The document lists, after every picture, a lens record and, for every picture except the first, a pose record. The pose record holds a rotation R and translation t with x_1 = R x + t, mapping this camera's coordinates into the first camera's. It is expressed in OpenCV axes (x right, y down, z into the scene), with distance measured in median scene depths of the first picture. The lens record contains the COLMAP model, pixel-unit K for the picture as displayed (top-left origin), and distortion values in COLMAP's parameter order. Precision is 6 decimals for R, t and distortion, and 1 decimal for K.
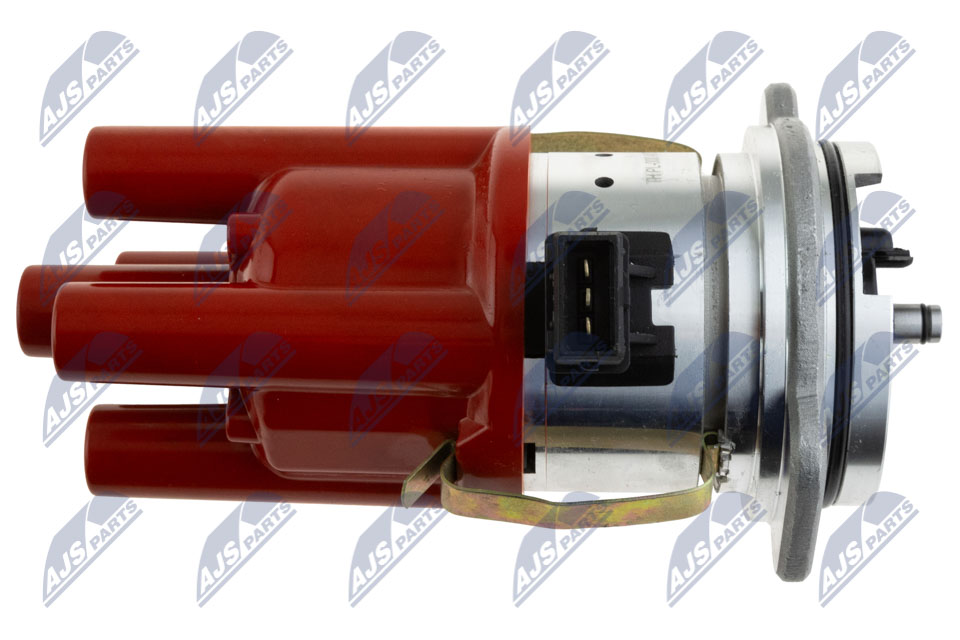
lens RADIAL K [[458.2, 0, 480.0], [0, 458.2, 320.0], [0, 0, 1]] dist [-0.000121, -0.000080]
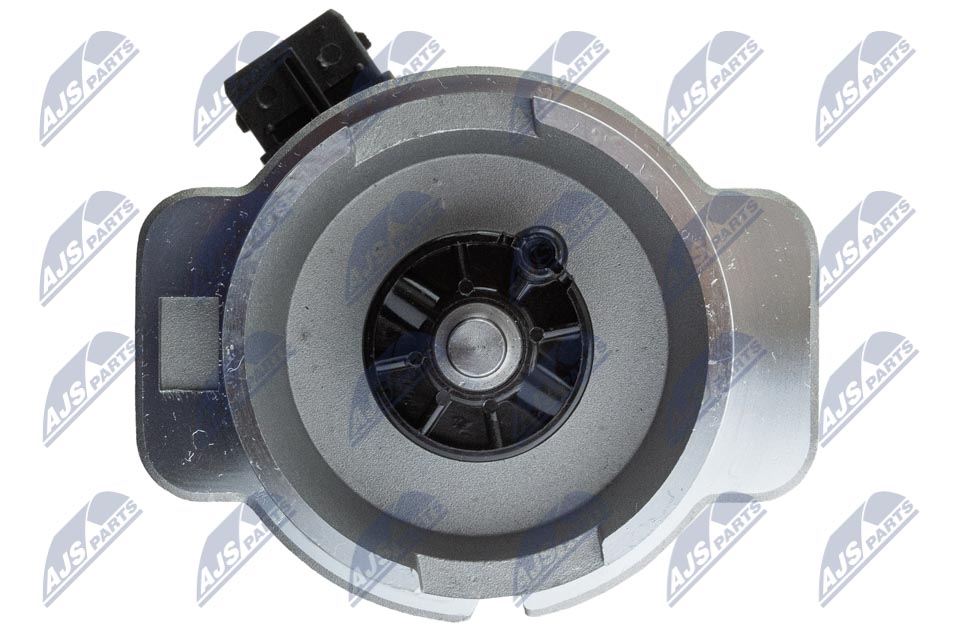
lens RADIAL K [[458.1, 0, 480.0], [0, 458.1, 320.0], [0, 0, 1]] dist [0.000195, -0.000006]
pose [[1.000000, -0.000036, -0.000254, -1.026408], [0.000036, 1.000000, 0.000039, -0.000051], [0.000254, -0.000039, 1.000000, -0.000311]]
